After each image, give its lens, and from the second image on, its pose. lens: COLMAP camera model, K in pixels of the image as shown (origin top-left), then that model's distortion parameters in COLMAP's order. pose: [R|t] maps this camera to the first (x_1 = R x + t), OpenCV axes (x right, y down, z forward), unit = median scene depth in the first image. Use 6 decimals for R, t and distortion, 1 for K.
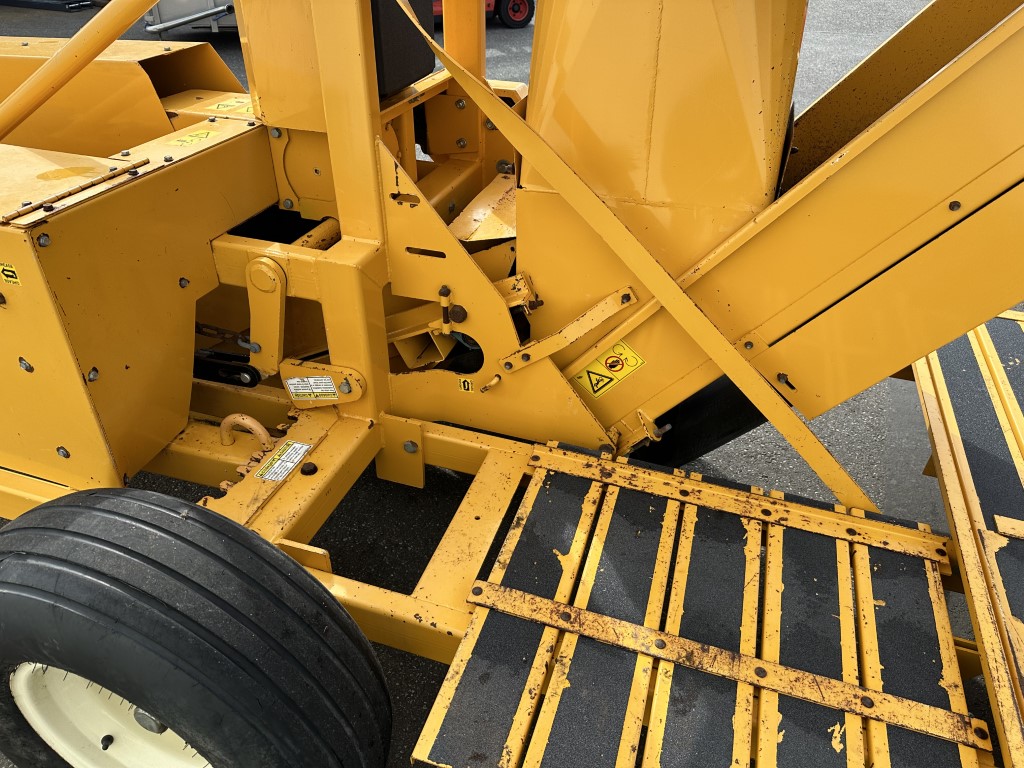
lens RADIAL K [[700.0, 0, 512.0], [0, 700.0, 384.0], [0, 0, 1]] dist [0.110816, -0.133336]
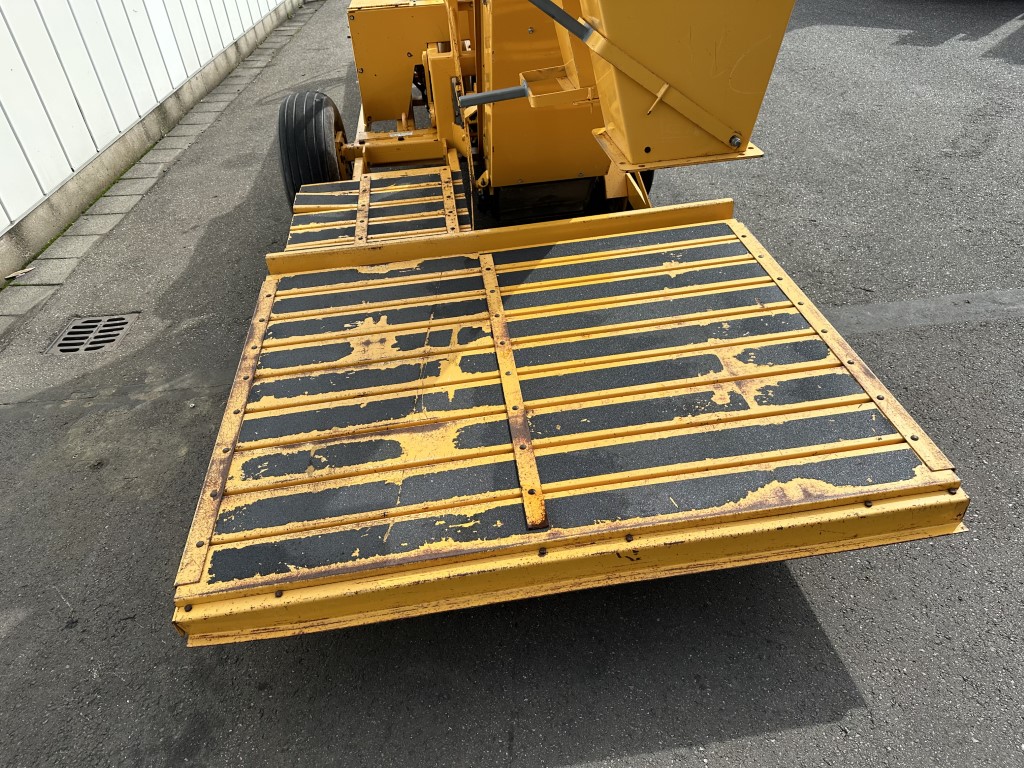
lens RADIAL K [[700.0, 0, 512.0], [0, 700.0, 384.0], [0, 0, 1]] dist [0.110816, -0.133336]
pose [[0.388941, 0.524001, -0.757725, 2.685524], [-0.470979, 0.819976, 0.325296, -0.207226], [0.791772, 0.230352, 0.565716, 0.086233]]
